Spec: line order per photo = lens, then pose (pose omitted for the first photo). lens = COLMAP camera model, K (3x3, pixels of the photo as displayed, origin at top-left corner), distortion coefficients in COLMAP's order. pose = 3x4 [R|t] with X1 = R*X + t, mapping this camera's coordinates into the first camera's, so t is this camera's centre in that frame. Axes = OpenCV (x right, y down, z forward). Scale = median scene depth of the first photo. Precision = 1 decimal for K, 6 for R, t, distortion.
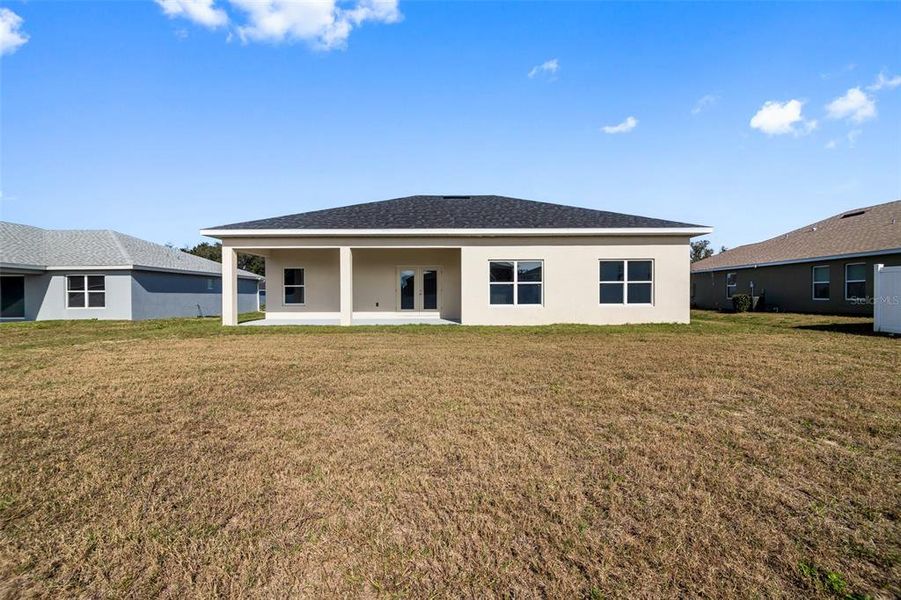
lens RADIAL K [[413.8, 0, 452.2], [0, 413.8, 296.1], [0, 0, 1]] dist [0.002134, 0.000000]
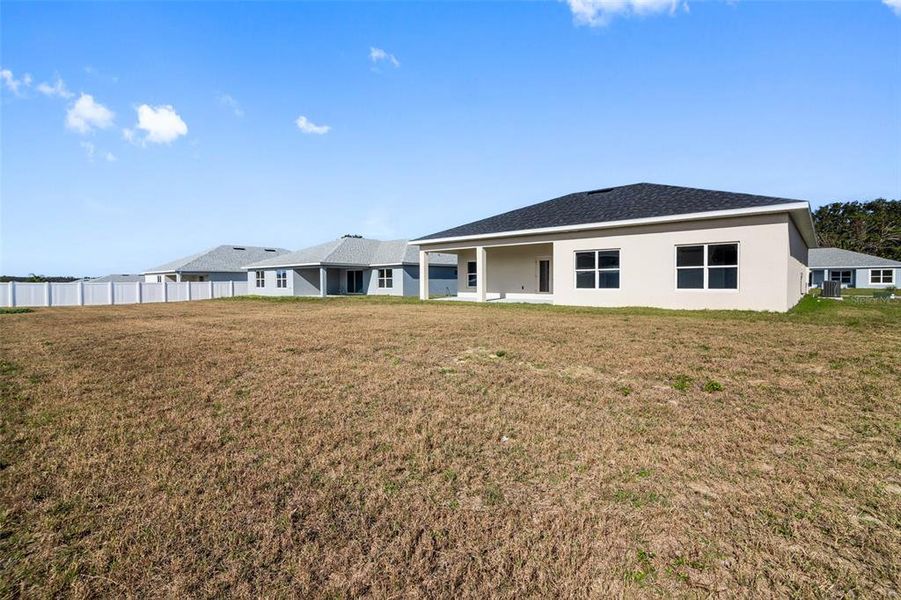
lens RADIAL K [[413.8, 0, 452.2], [0, 413.8, 296.1], [0, 0, 1]] dist [0.002134, 0.000000]
pose [[0.755842, 0.021847, -0.654390, 0.604127], [0.005242, 0.999209, 0.039414, -0.006413], [0.654733, -0.033222, 0.755130, -0.138232]]
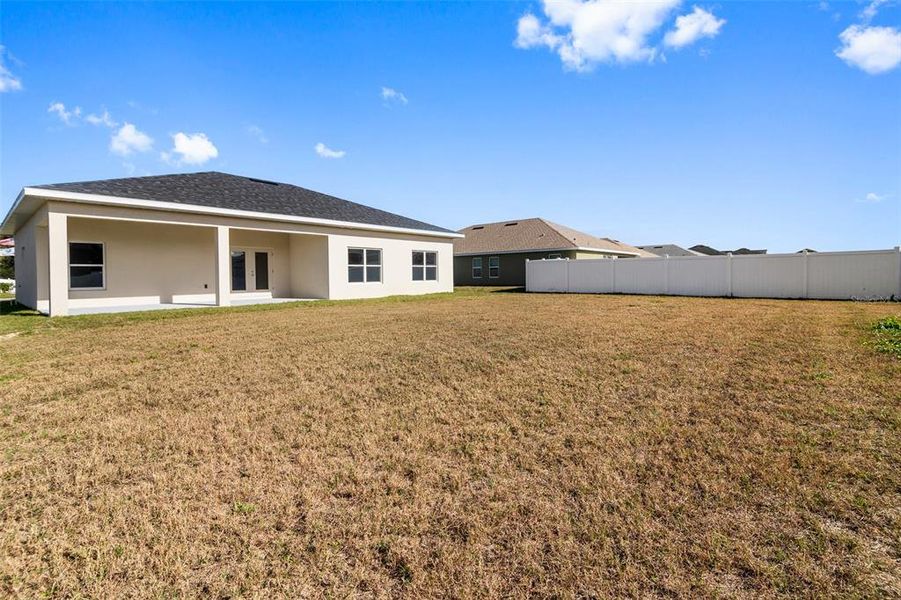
lens RADIAL K [[413.8, 0, 452.2], [0, 413.8, 296.1], [0, 0, 1]] dist [0.002134, 0.000000]
pose [[0.646256, -0.042296, 0.761948, -0.660751], [0.010426, 0.998859, 0.046604, 0.005746], [-0.763050, -0.022174, 0.645959, -0.049147]]
